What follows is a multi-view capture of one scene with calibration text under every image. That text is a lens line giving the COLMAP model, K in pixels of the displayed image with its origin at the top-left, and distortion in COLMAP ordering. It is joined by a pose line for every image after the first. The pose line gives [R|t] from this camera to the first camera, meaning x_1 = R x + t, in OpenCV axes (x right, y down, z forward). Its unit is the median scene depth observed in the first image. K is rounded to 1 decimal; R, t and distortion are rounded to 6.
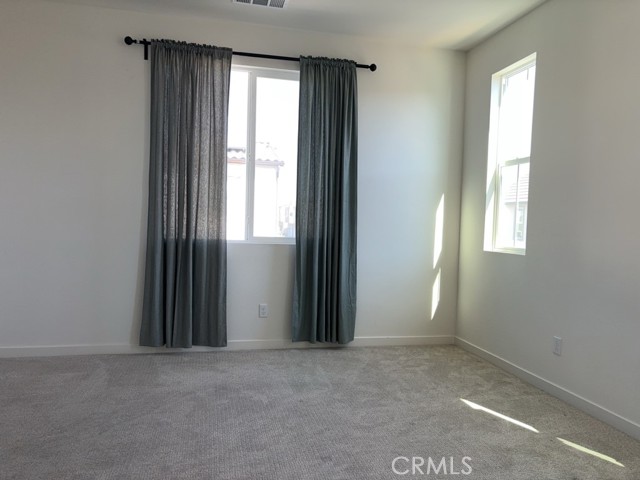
lens RADIAL K [[485.9, 0, 327.1], [0, 485.9, 238.8], [0, 0, 1]] dist [0.051435, -0.055430]
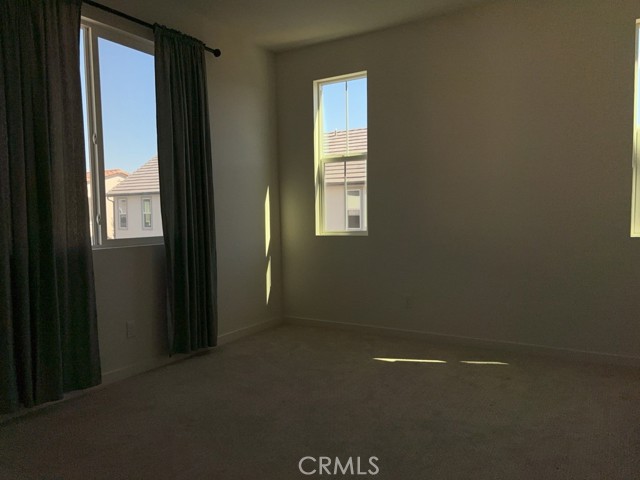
lens RADIAL K [[485.9, 0, 321.5], [0, 485.9, 243.0], [0, 0, 1]] dist [0.051435, -0.055430]
pose [[0.698621, -0.088077, 0.710050, -0.500367], [0.067214, 0.996085, 0.057426, -0.023649], [-0.712328, 0.007606, 0.701805, 0.198540]]
